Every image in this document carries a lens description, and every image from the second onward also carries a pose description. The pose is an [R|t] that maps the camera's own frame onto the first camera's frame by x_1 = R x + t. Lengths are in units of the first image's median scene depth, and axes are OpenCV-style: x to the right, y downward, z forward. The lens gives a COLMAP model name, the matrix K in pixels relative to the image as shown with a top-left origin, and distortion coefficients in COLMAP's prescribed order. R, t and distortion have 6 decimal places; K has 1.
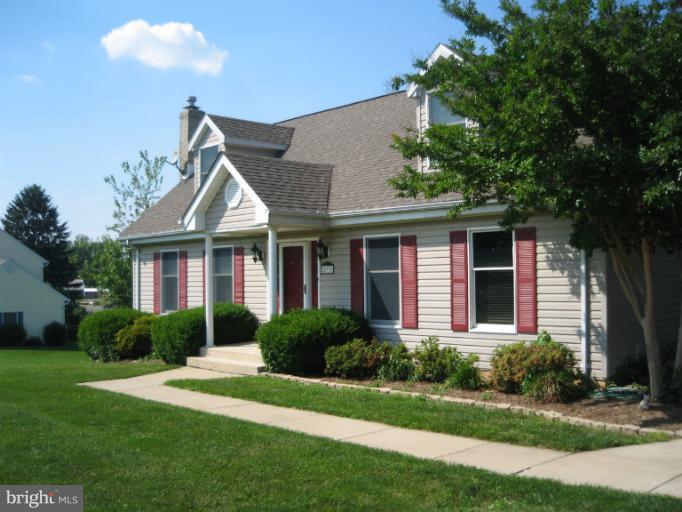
lens RADIAL K [[776.2, 0, 341.0], [0, 776.2, 256.0], [0, 0, 1]] dist [-0.174486, -0.024887]
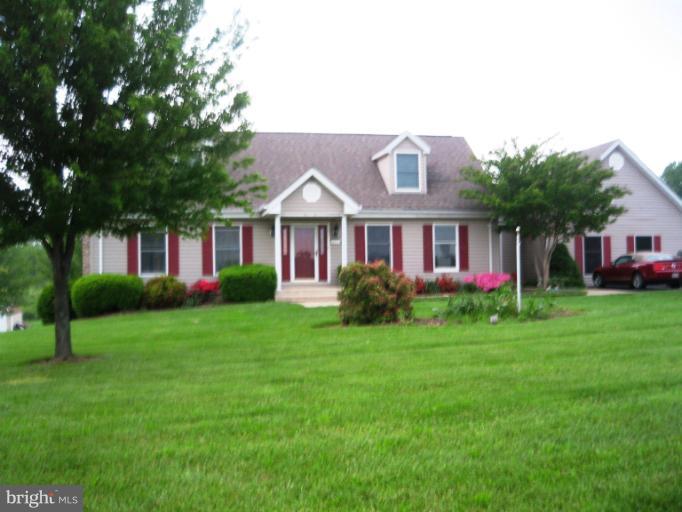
lens RADIAL K [[776.2, 0, 341.0], [0, 776.2, 256.0], [0, 0, 1]] dist [-0.174486, -0.024887]
pose [[0.463764, 0.026531, 0.885562, -1.715263], [-0.010690, 0.999646, -0.024350, 0.101138], [-0.885894, 0.001826, 0.463883, 0.187297]]
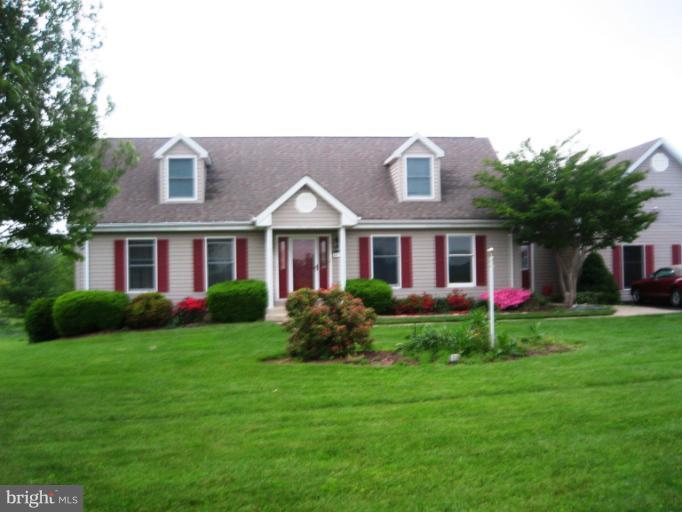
lens RADIAL K [[776.2, 0, 341.0], [0, 776.2, 256.0], [0, 0, 1]] dist [-0.174486, -0.024887]
pose [[0.553338, 0.024643, 0.832592, -1.489786], [-0.009885, 0.999686, -0.023020, 0.062417], [-0.832898, 0.004508, 0.553408, 0.103166]]
